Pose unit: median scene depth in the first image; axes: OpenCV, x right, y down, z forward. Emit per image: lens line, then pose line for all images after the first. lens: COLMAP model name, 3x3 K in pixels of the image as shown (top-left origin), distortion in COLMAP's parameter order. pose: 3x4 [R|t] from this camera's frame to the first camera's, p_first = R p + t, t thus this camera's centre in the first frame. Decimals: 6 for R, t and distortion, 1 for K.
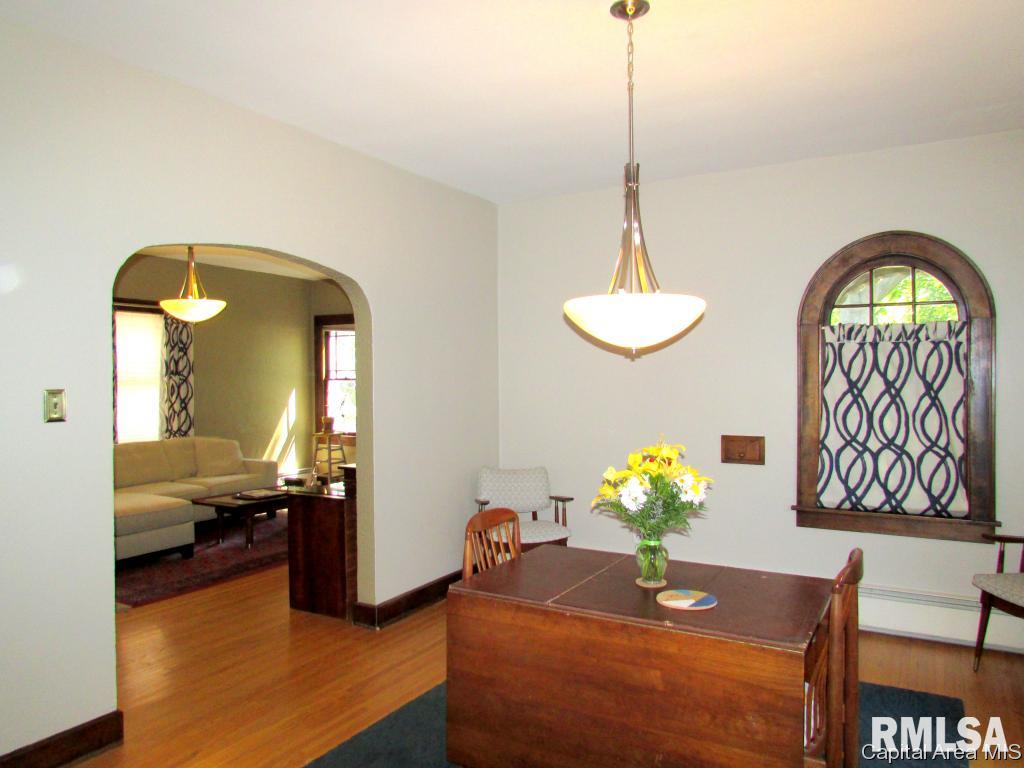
lens RADIAL K [[741.1, 0, 512.0], [0, 741.1, 384.0], [0, 0, 1]] dist [-0.027458, -0.004433]
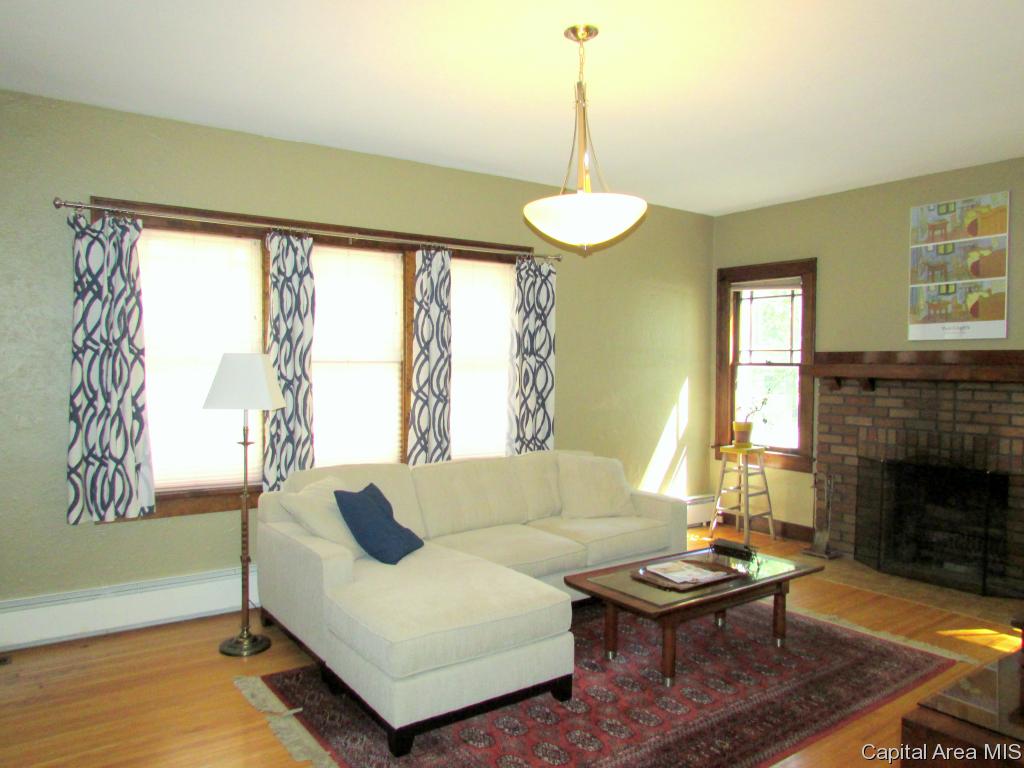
lens RADIAL K [[741.1, 0, 512.0], [0, 741.1, 384.0], [0, 0, 1]] dist [-0.027458, -0.004433]
pose [[0.911968, 0.020023, -0.409773, -0.196322], [-0.012038, 0.999684, 0.022057, -0.000869], [0.410085, -0.015183, 0.911921, 0.381466]]
